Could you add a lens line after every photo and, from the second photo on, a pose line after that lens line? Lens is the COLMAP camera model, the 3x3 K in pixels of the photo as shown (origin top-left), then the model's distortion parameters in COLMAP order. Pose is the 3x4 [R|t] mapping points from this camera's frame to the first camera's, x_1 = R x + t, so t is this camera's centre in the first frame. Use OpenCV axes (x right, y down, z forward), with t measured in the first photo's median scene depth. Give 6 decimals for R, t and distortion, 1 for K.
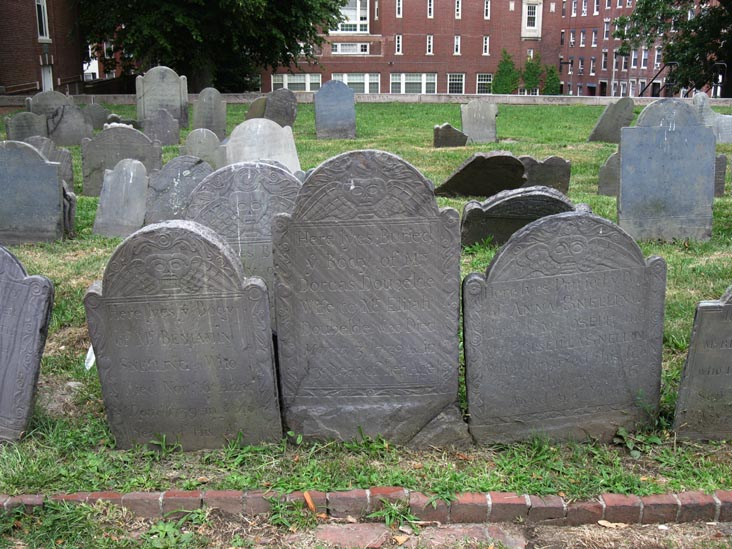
lens RADIAL K [[800.0, 0, 366.0], [0, 800.0, 274.5], [0, 0, 1]] dist [-0.202861, 0.243995]
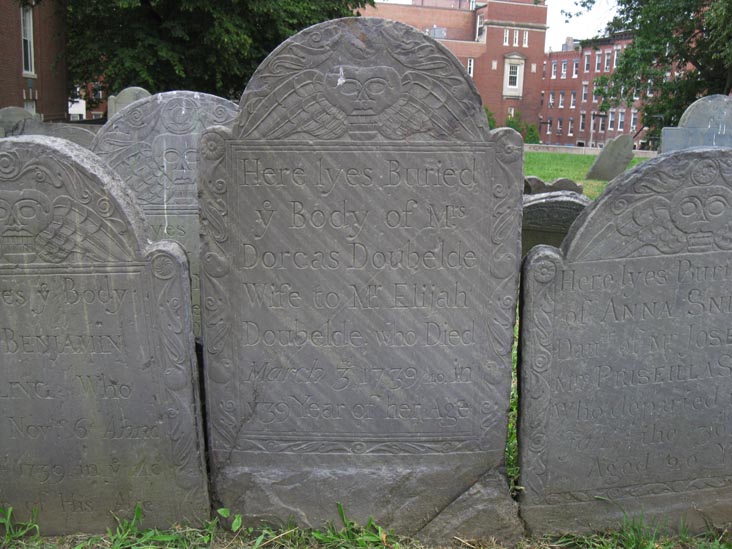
lens RADIAL K [[800.0, 0, 366.0], [0, 800.0, 274.5], [0, 0, 1]] dist [-0.202861, 0.243995]
pose [[0.999173, 0.031105, 0.026196, -0.008979], [-0.029461, 0.997705, -0.060966, 0.056311], [-0.028032, 0.060144, 0.997796, 0.407971]]
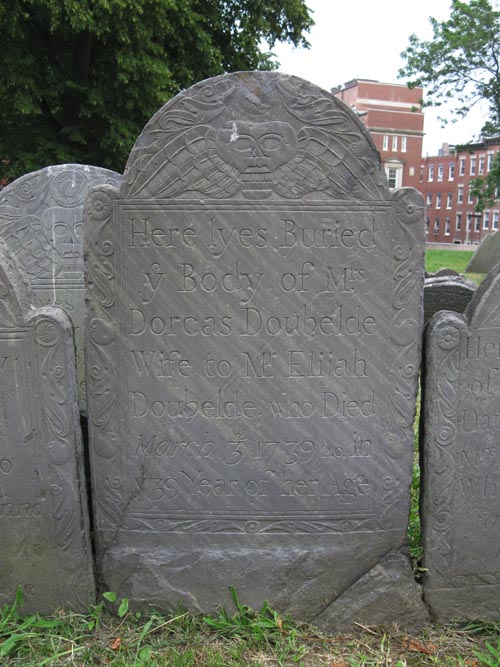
lens RADIAL K [[761.9, 0, 248.8], [0, 761.9, 321.3], [0, 0, 1]] dist [-0.198890, 0.263492]
pose [[0.999405, 0.029833, 0.017305, -0.011083], [-0.027522, 0.992256, -0.121126, 0.070020], [-0.020785, 0.120577, 0.992486, 0.463237]]
